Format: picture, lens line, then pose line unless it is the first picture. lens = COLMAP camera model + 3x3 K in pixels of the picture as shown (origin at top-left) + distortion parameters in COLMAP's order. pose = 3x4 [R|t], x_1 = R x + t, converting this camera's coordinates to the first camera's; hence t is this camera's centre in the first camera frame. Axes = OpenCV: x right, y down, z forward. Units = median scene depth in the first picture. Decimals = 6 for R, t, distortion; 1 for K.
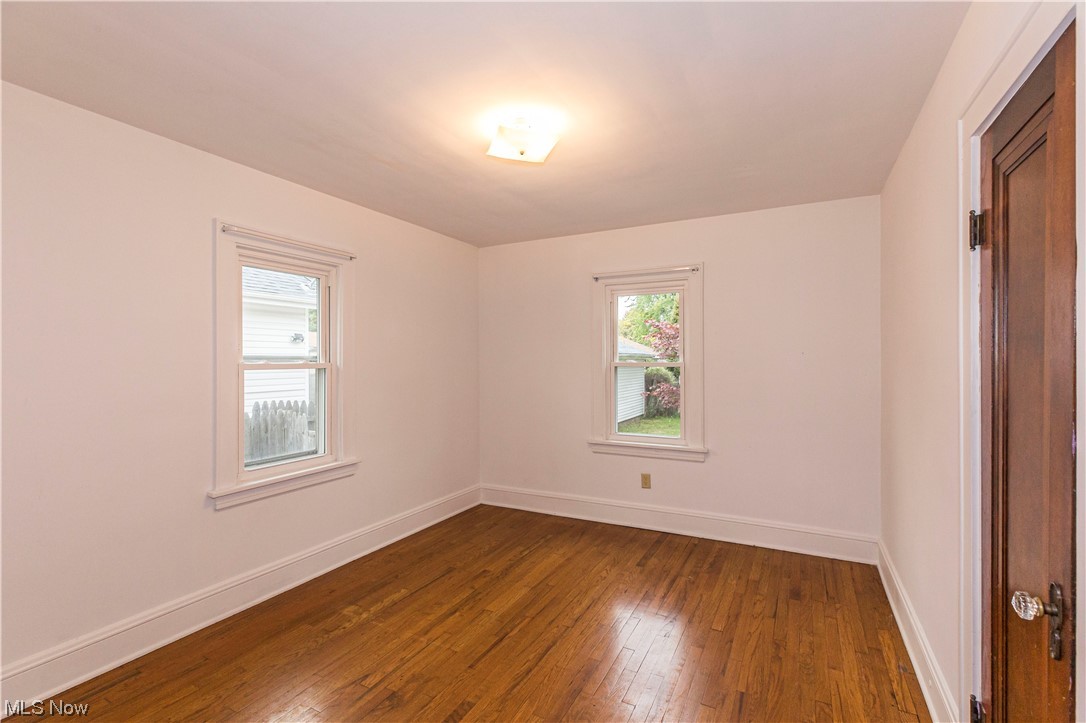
lens RADIAL K [[491.9, 0, 536.6], [0, 491.9, 360.1], [0, 0, 1]] dist [0.001838, -0.000260]
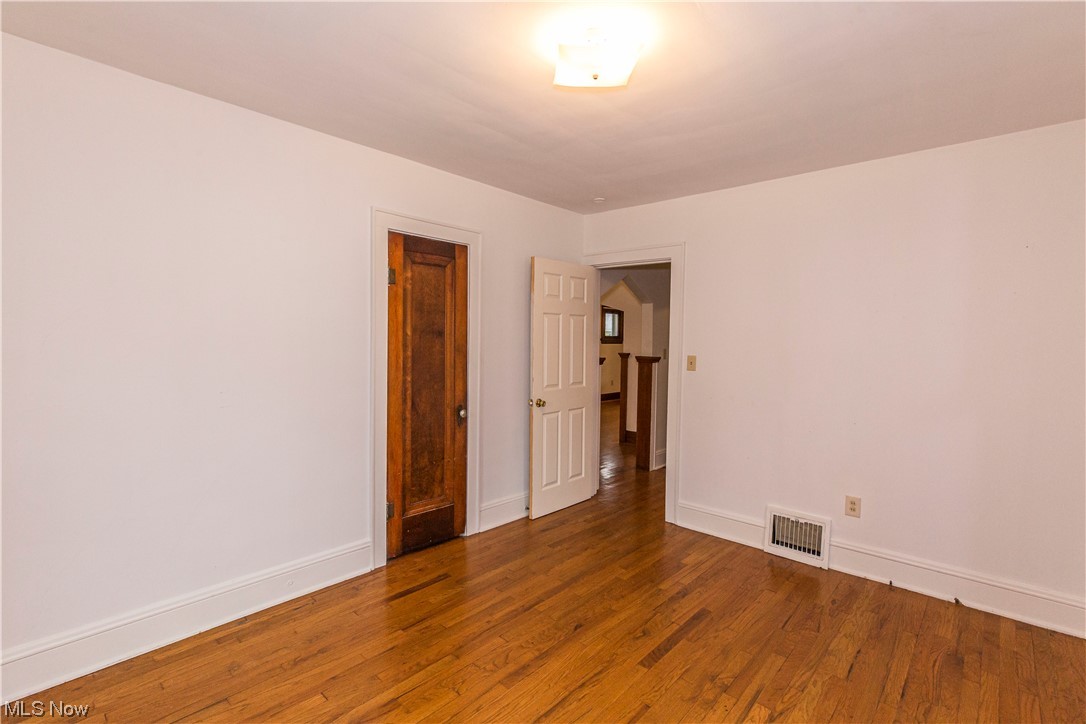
lens RADIAL K [[491.9, 0, 536.6], [0, 491.9, 360.6], [0, 0, 1]] dist [0.001838, -0.000260]
pose [[-0.964985, -0.023545, 0.261247, -0.153252], [-0.012902, 0.999018, 0.042380, -0.008164], [-0.261988, 0.037525, -0.964341, 1.797984]]
